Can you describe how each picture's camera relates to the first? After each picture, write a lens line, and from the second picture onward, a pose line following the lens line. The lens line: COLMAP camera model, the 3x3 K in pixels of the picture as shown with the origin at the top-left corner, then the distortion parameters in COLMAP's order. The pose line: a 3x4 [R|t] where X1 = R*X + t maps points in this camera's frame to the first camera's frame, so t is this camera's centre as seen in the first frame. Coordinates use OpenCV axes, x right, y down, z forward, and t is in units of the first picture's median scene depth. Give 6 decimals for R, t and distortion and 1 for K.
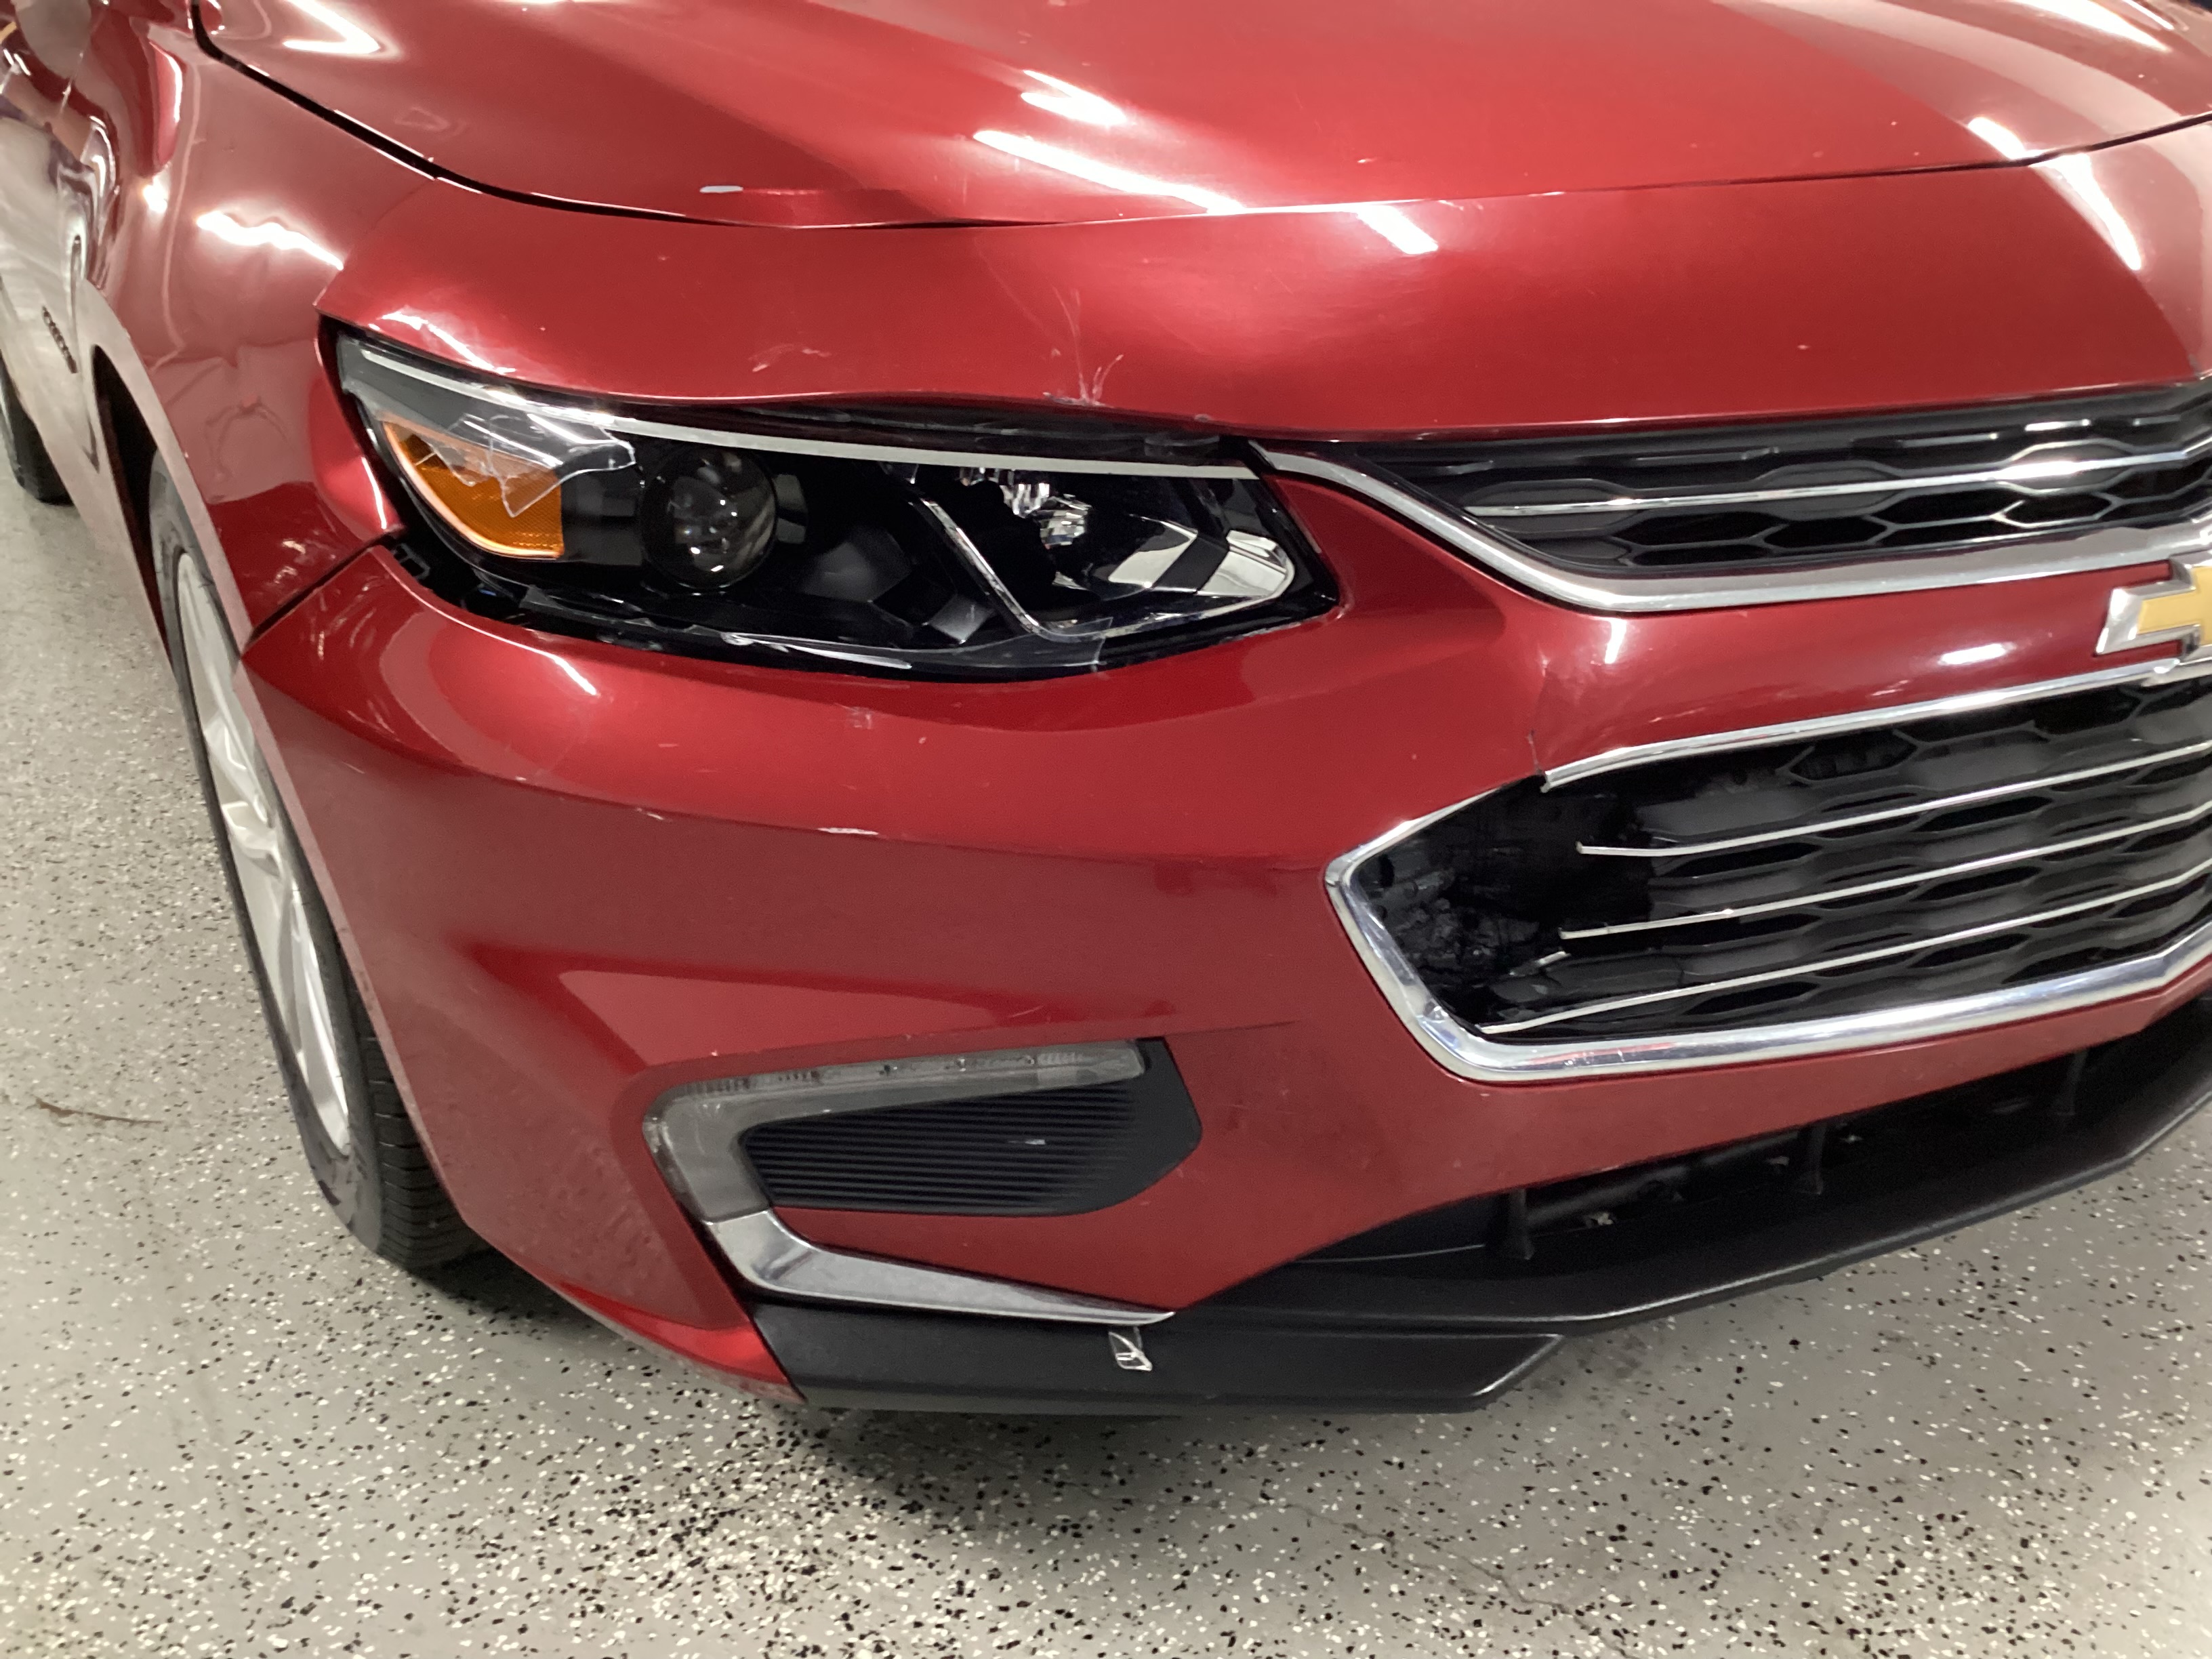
lens RADIAL K [[1997.6, 0, 1106.0], [0, 1997.6, 829.5], [0, 0, 1]] dist [0.067377, -0.126101]
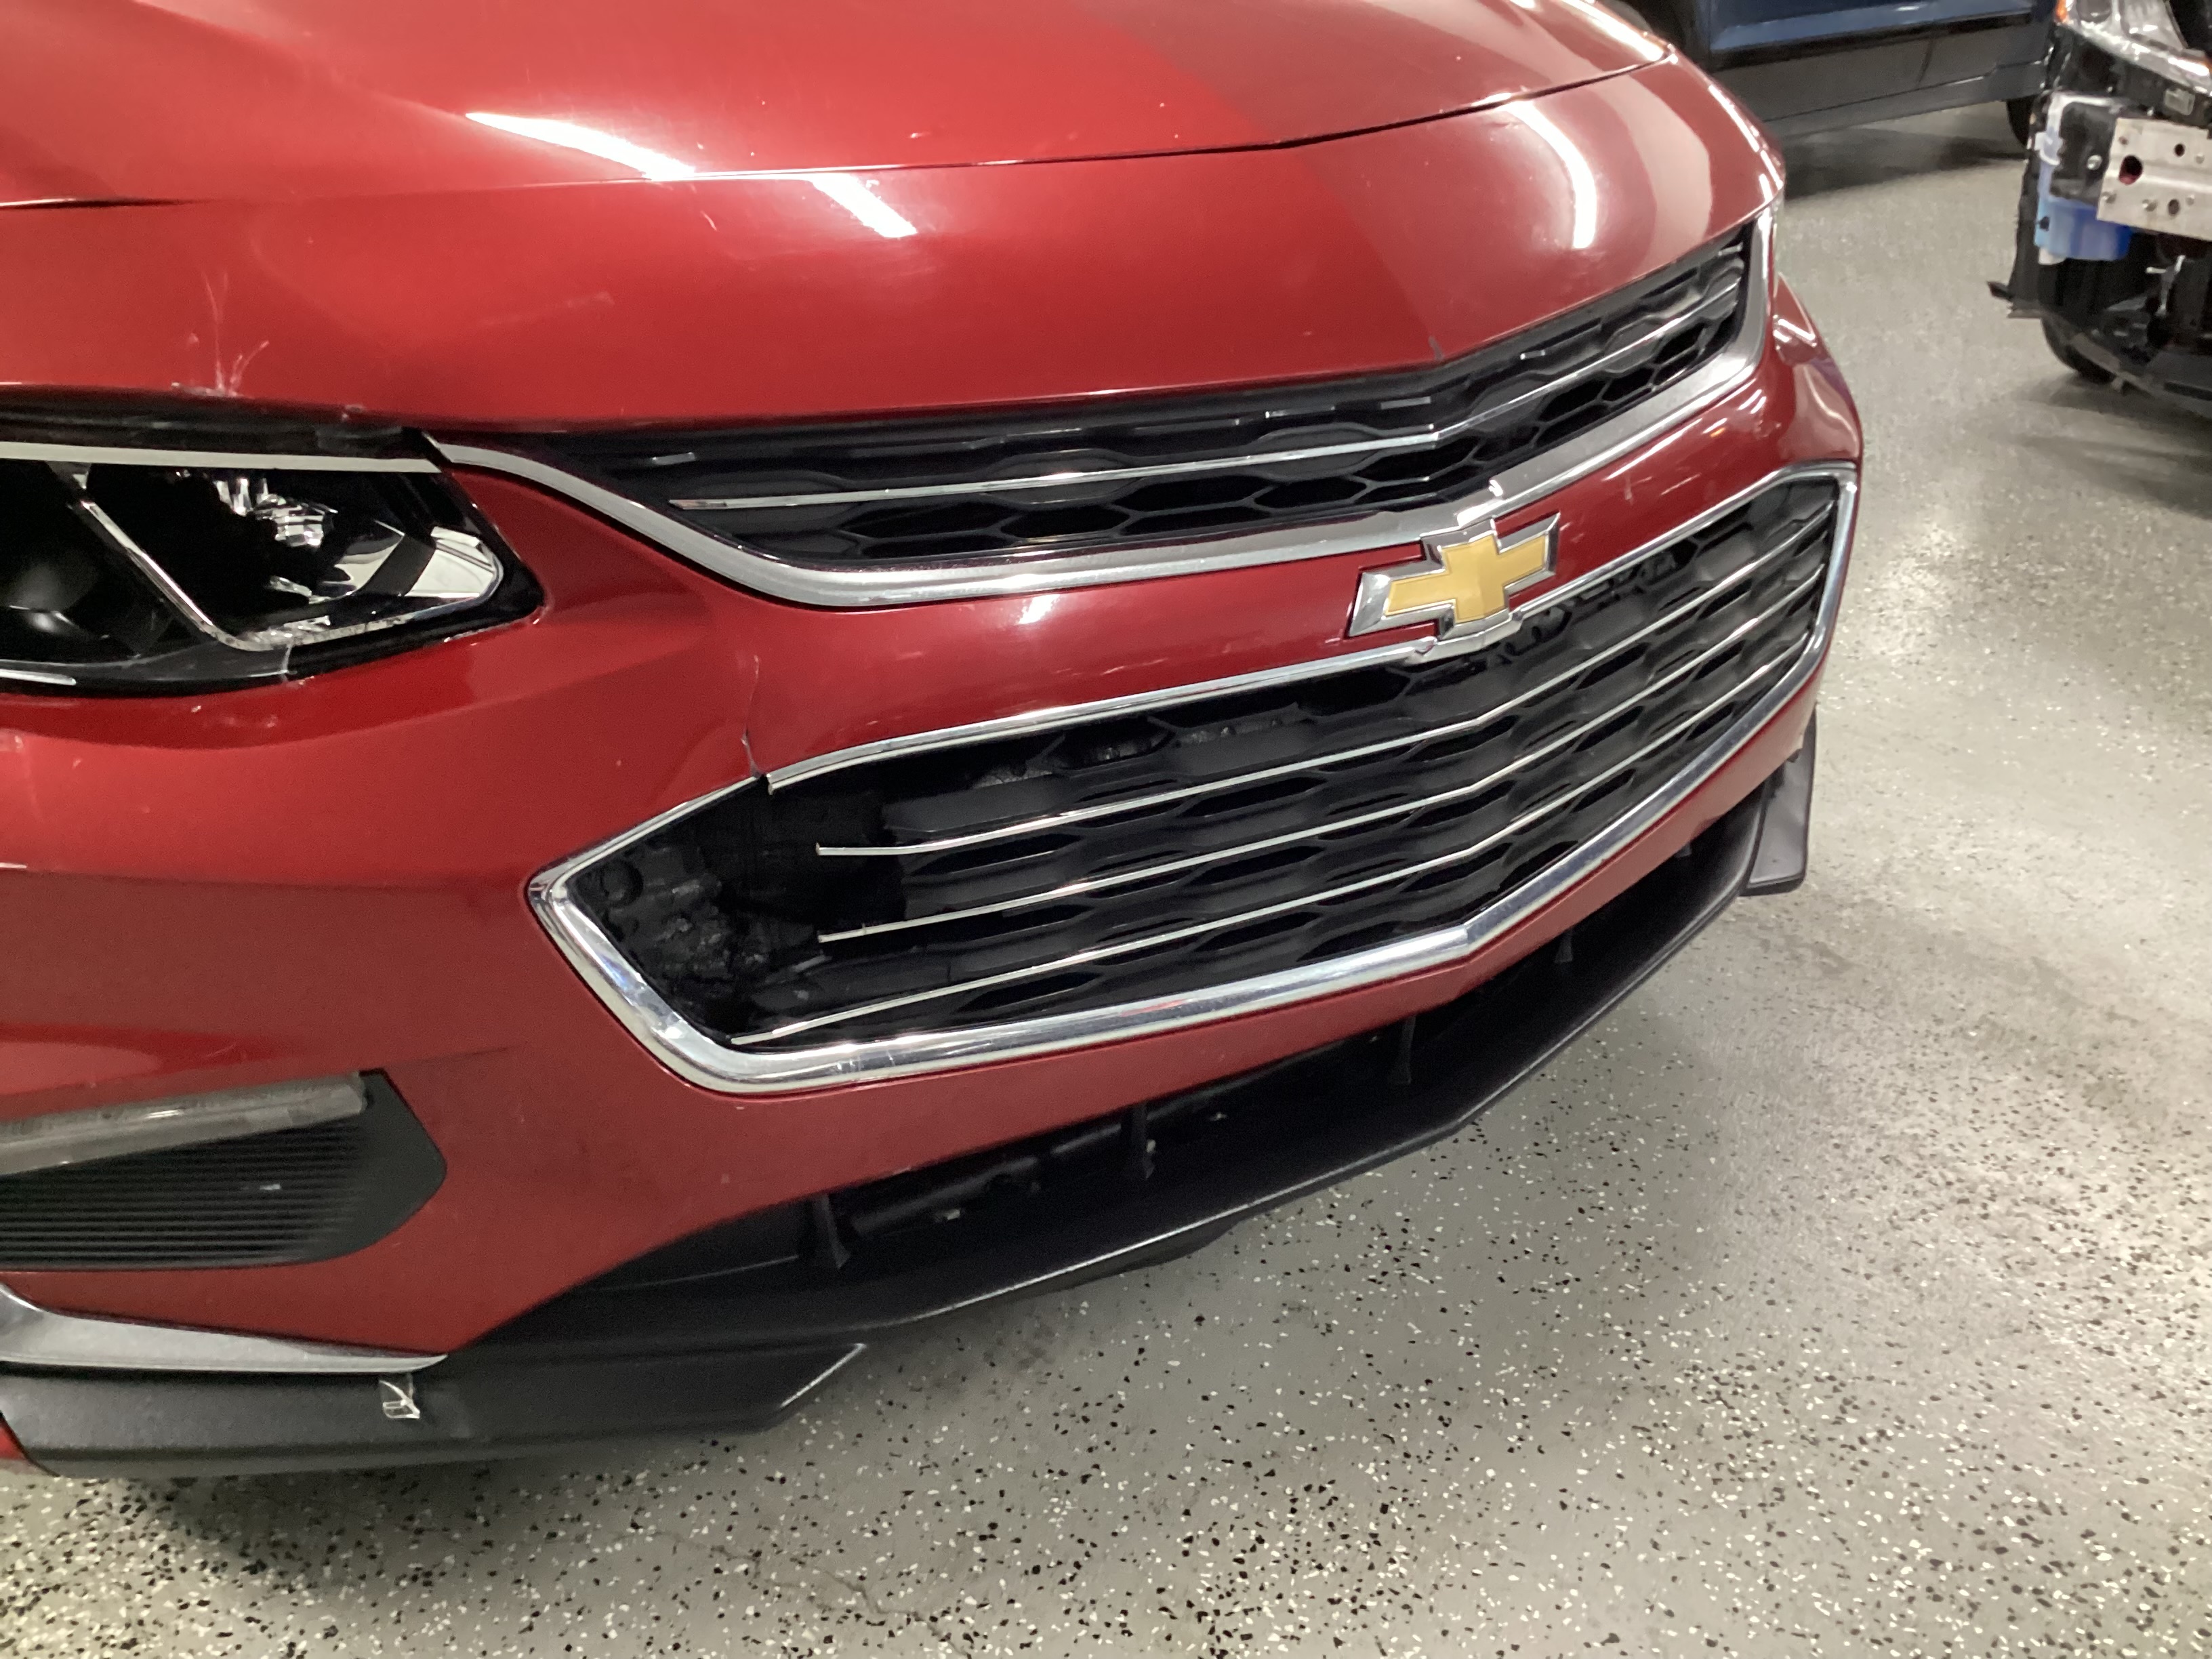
lens RADIAL K [[1970.1, 0, 1106.0], [0, 1970.1, 829.5], [0, 0, 1]] dist [0.126818, -0.274164]
pose [[0.991046, -0.039662, 0.127497, 0.202214], [0.038314, 0.999181, 0.013005, -0.006229], [-0.127908, -0.008004, 0.991754, 0.023508]]
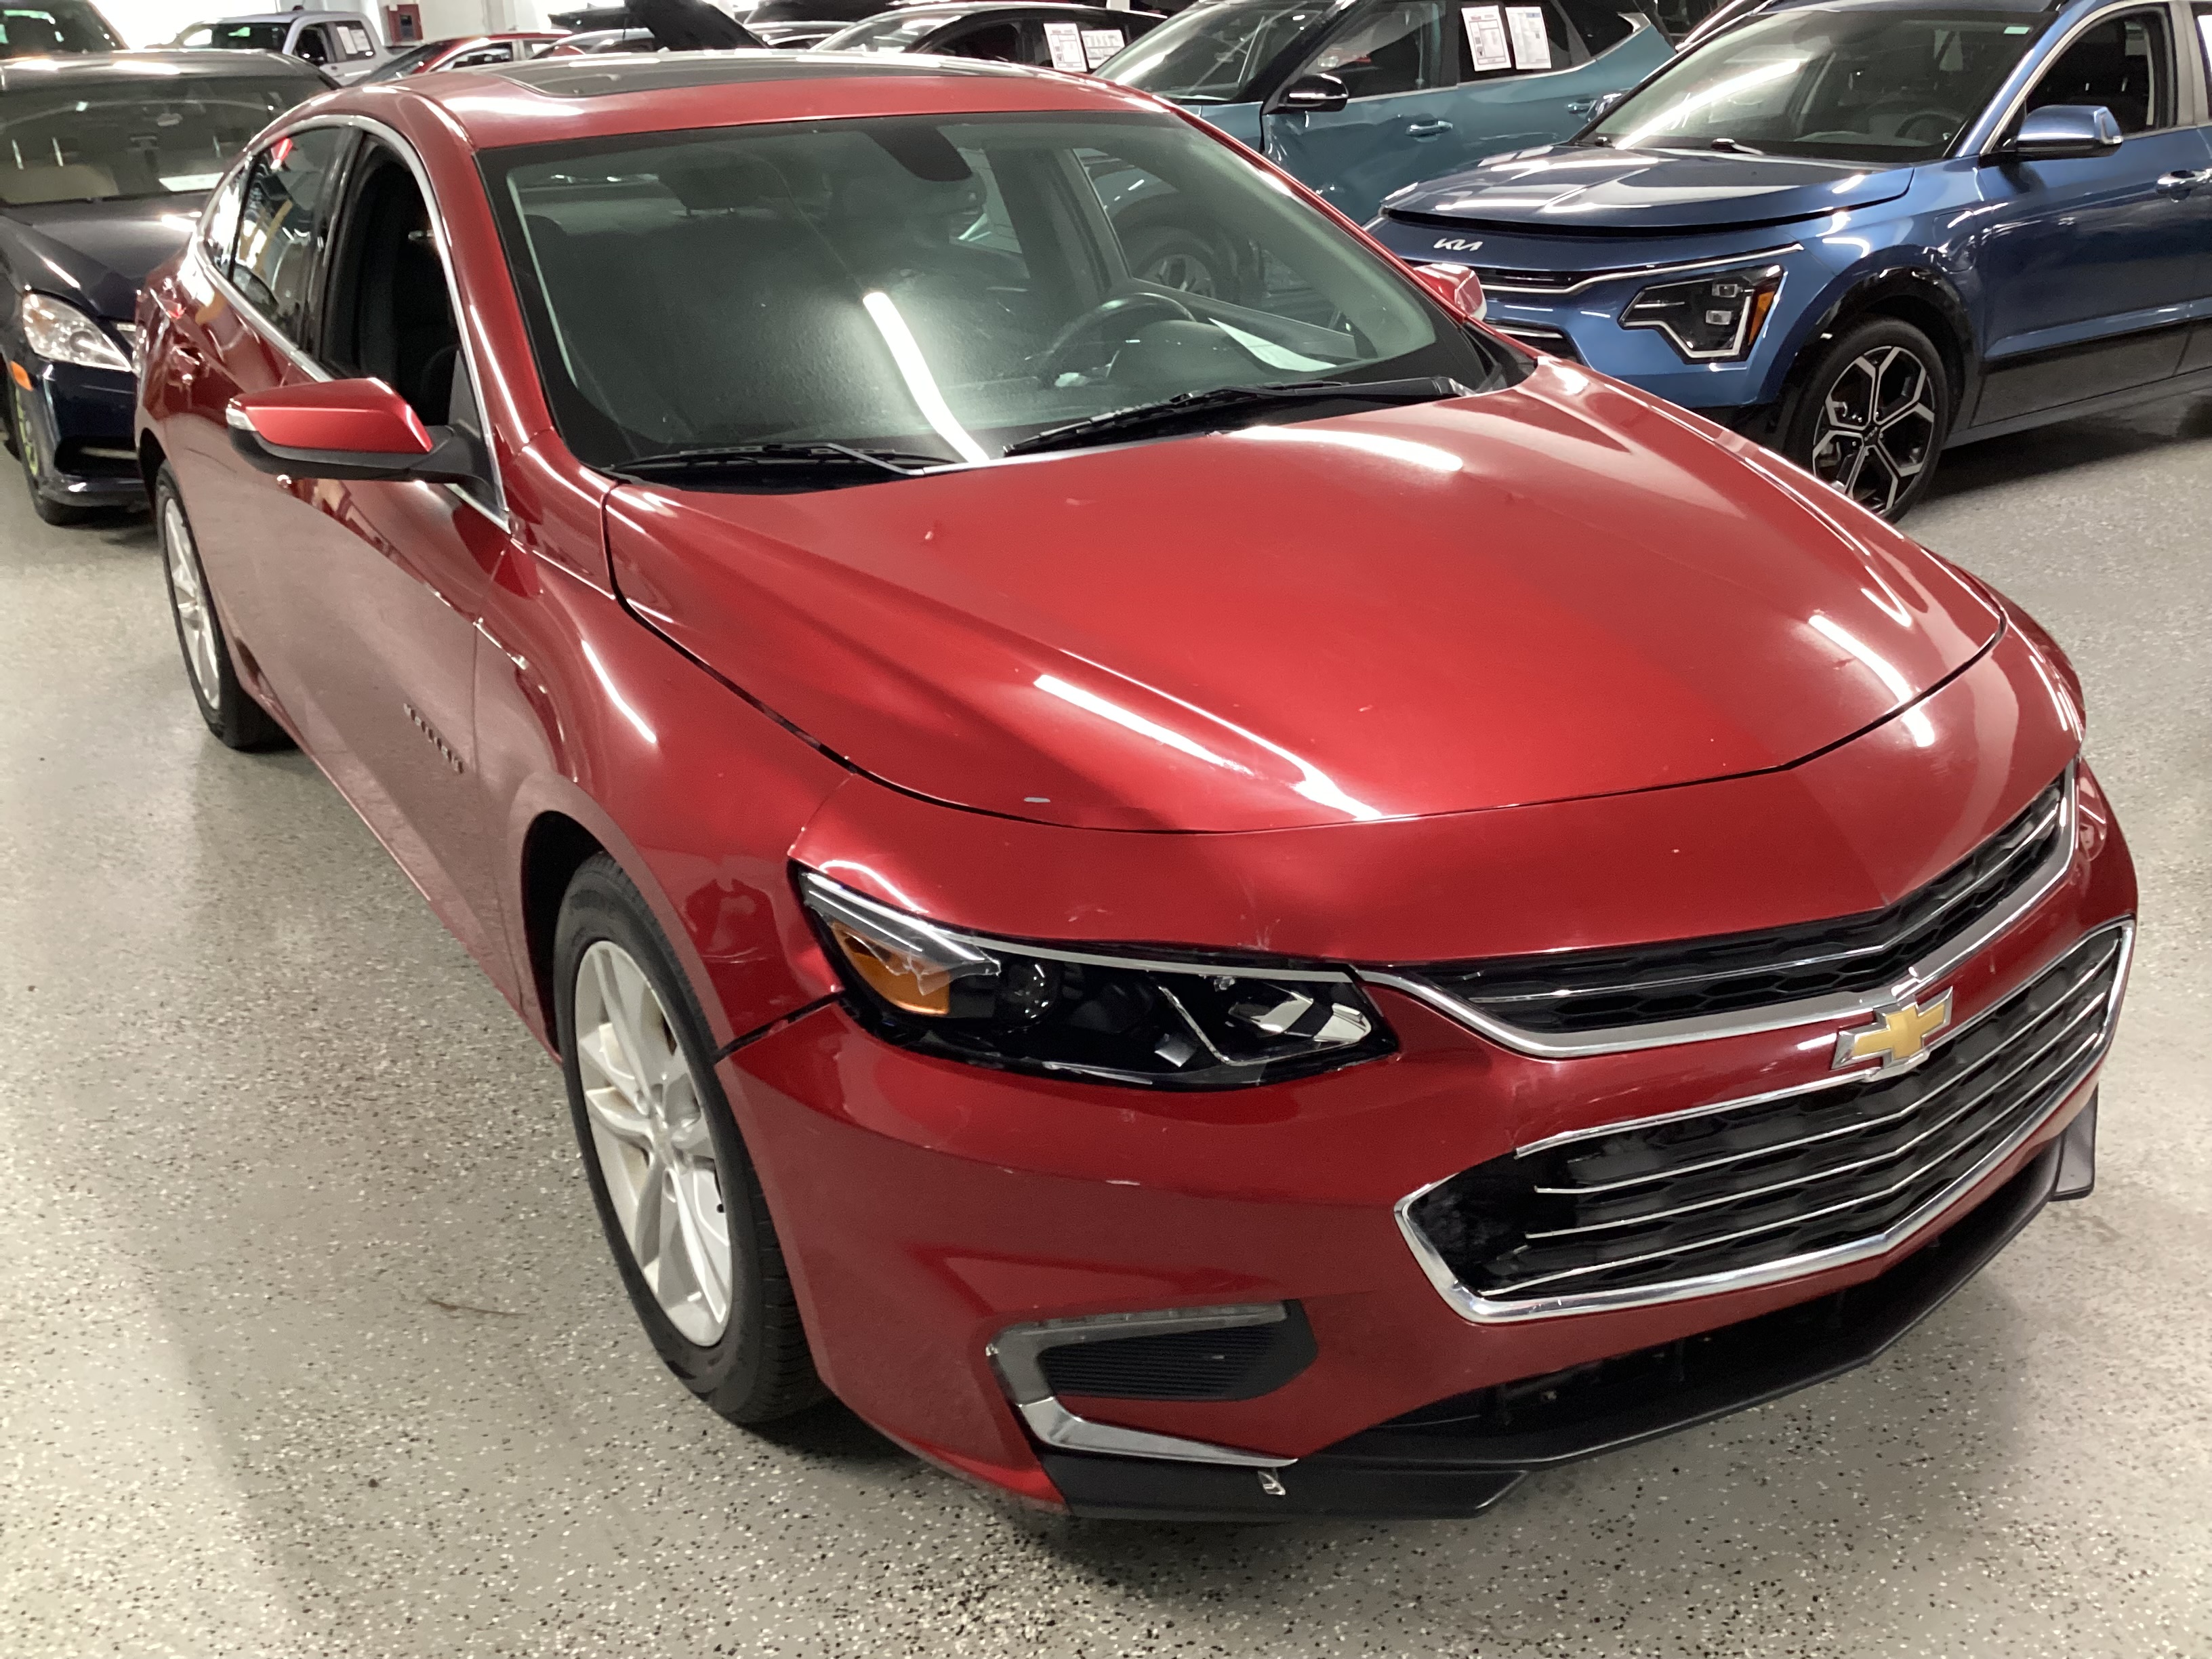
lens RADIAL K [[1997.6, 0, 1106.0], [0, 1997.6, 829.5], [0, 0, 1]] dist [0.067377, -0.126101]
pose [[0.999525, 0.002447, 0.030737, -0.155541], [-0.000910, 0.998754, -0.049902, -0.173566], [-0.030821, 0.049850, 0.998281, -0.604315]]
